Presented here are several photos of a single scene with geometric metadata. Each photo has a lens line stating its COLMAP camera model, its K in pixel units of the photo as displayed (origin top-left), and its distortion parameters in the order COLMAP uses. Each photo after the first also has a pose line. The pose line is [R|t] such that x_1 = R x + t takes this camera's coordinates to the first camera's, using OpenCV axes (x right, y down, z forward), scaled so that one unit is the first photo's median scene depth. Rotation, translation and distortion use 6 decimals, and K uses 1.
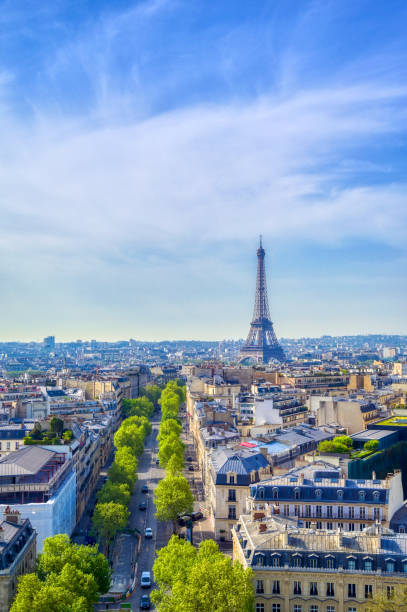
lens RADIAL K [[722.9, 0, 203.5], [0, 722.9, 306.0], [0, 0, 1]] dist [-0.015893, 0.005836]
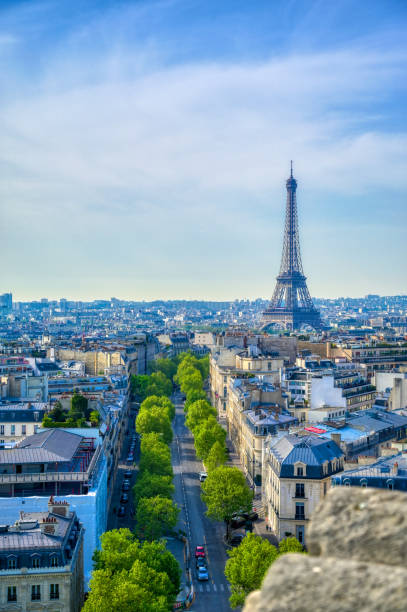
lens RADIAL K [[1060.7, 0, 122.4], [0, 1060.7, 306.7], [0, 0, 1]] dist [0.024120, 0.013418]
pose [[0.999961, 0.006741, -0.005766, -0.133352], [-0.006418, 0.998505, 0.054287, -0.007856], [0.006123, -0.054248, 0.998509, -0.161424]]
